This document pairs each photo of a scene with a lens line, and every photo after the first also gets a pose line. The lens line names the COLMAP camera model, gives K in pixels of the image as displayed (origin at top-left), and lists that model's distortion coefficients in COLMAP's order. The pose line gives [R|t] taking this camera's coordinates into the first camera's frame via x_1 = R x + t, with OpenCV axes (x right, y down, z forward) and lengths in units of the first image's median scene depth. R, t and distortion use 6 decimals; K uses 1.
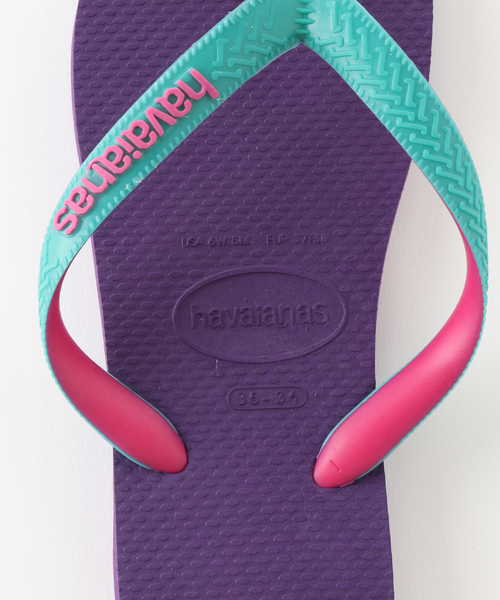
lens RADIAL K [[1075.3, 0, 252.8], [0, 1075.3, 301.5], [0, 0, 1]] dist [-0.012948, 0.000000]
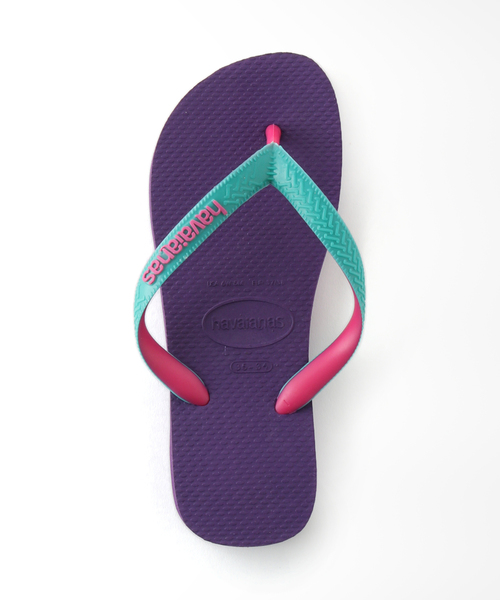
lens RADIAL K [[677.7, 0, 246.0], [0, 677.7, 297.8], [0, 0, 1]] dist [0.000375, 0.000000]
pose [[0.999924, 0.009659, -0.007649, 0.012166], [-0.009664, 0.999953, -0.000628, -0.032291], [0.007642, 0.000702, 0.999971, -0.205508]]
